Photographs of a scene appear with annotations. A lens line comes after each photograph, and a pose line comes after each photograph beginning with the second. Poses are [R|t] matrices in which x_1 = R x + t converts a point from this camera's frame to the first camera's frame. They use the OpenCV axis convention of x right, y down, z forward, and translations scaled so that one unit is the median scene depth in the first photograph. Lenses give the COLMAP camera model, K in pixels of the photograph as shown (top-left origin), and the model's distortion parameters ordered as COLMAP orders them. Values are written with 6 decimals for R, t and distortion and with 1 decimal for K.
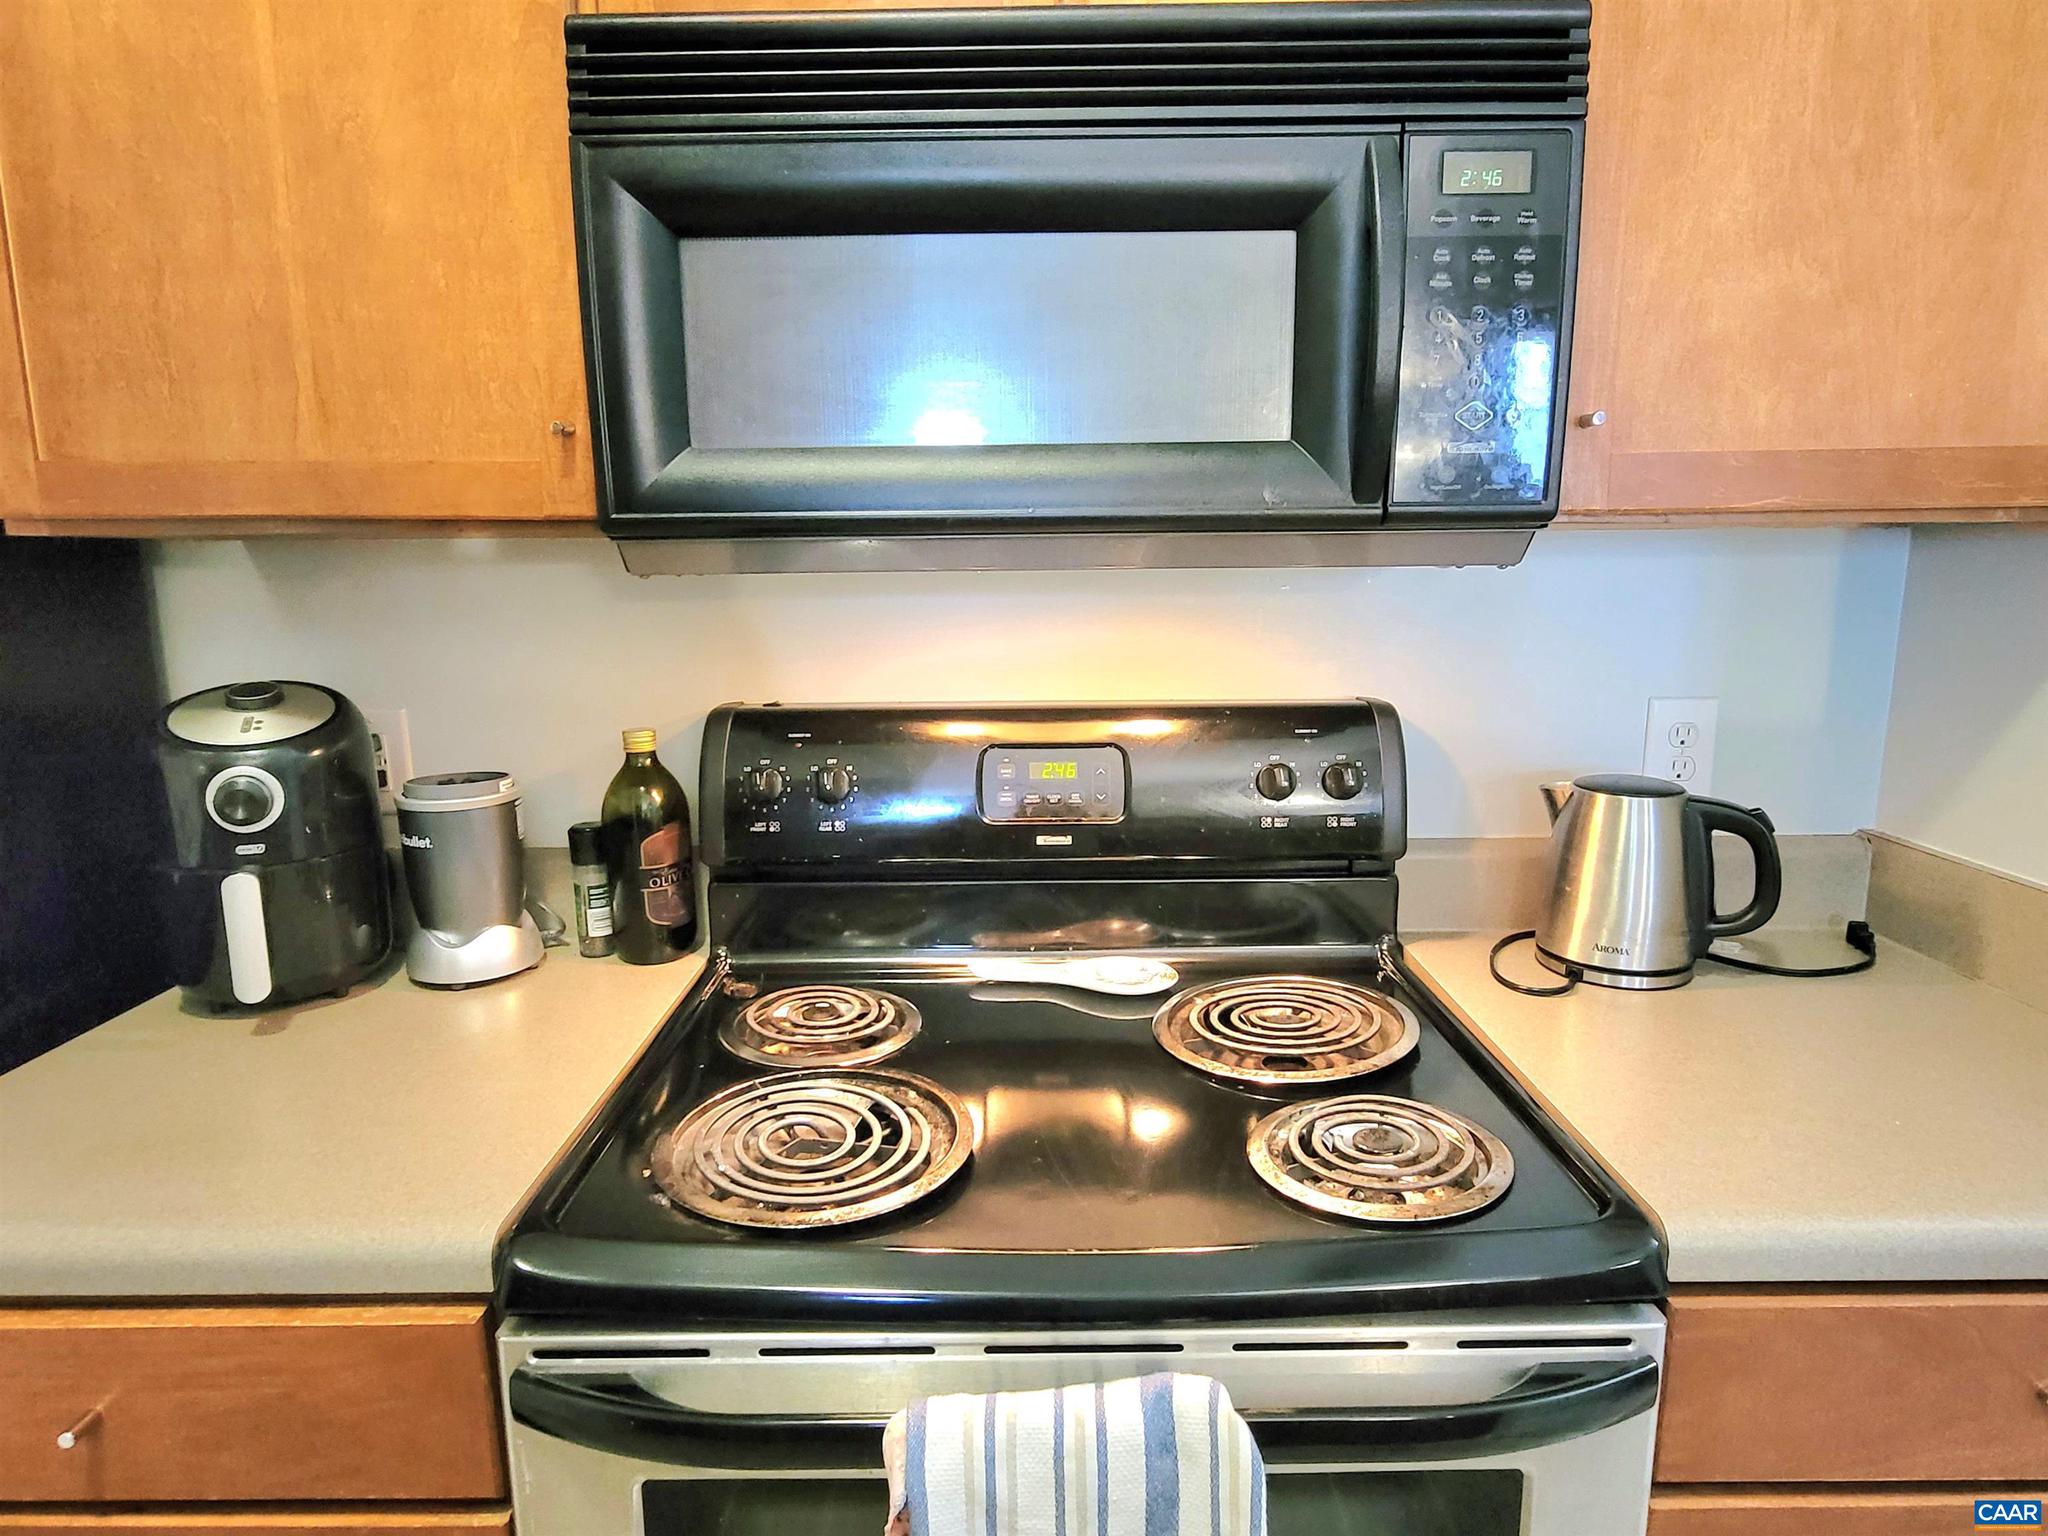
lens RADIAL K [[1183.2, 0, 1022.3], [0, 1183.2, 774.4], [0, 0, 1]] dist [-0.003980, -0.000307]
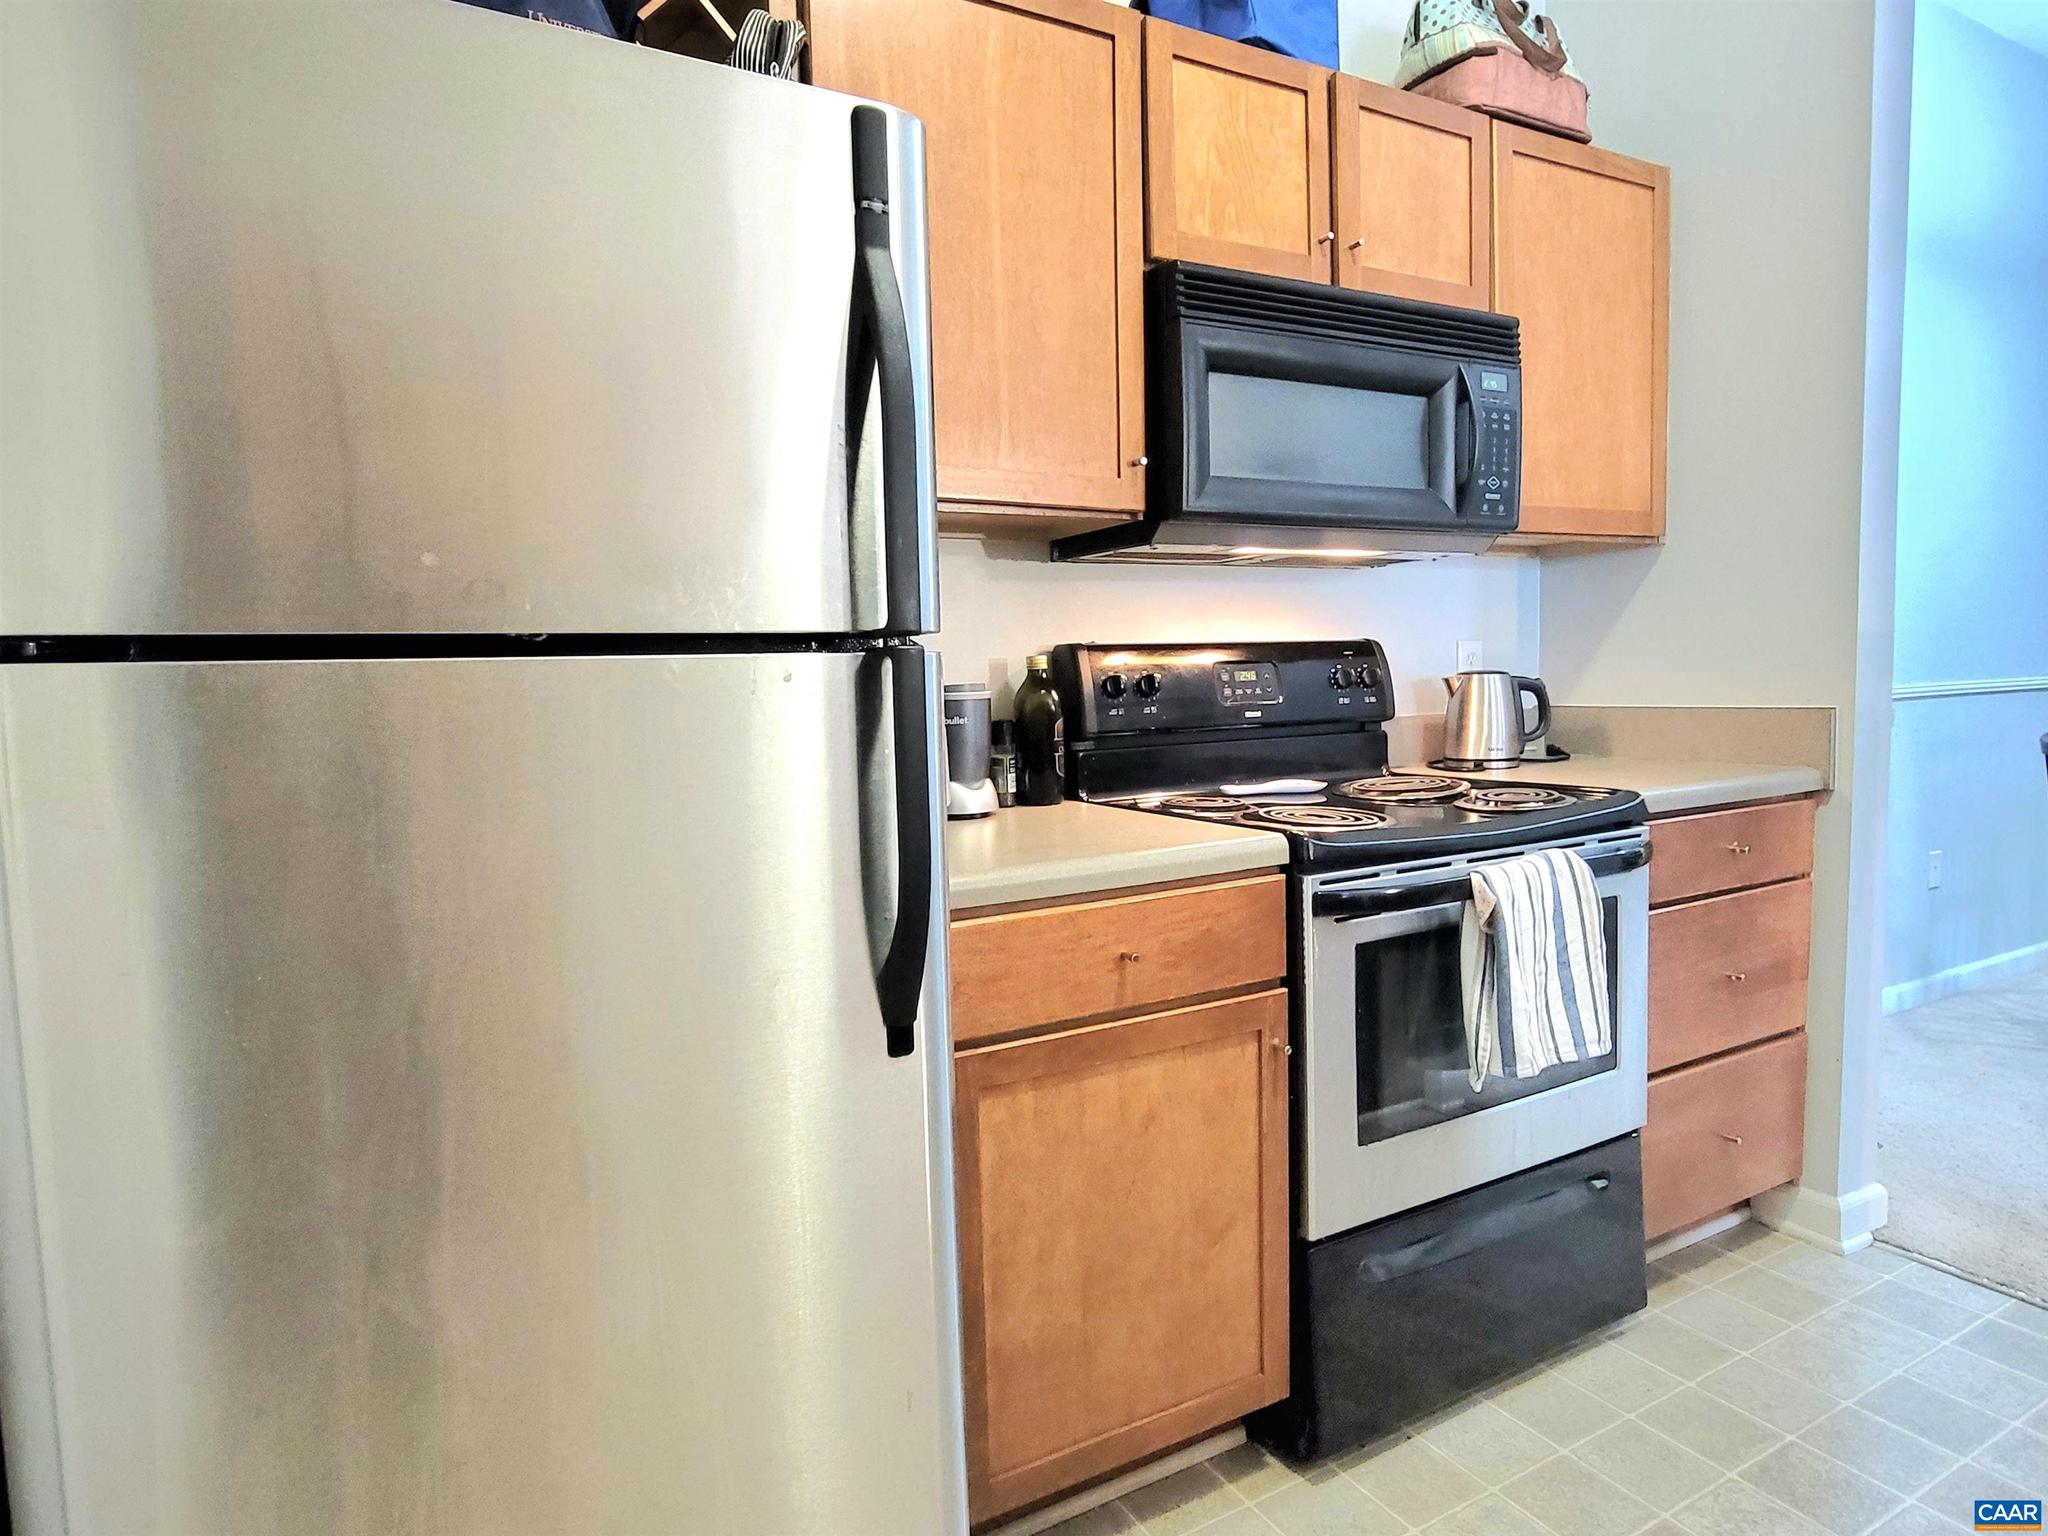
lens RADIAL K [[1183.2, 0, 1022.3], [0, 1183.2, 774.4], [0, 0, 1]] dist [-0.003980, -0.000307]
pose [[0.872275, -0.059664, 0.485361, -1.456837], [0.109892, 0.991059, -0.075665, 0.308906], [-0.476507, 0.119338, 0.871033, -0.463323]]
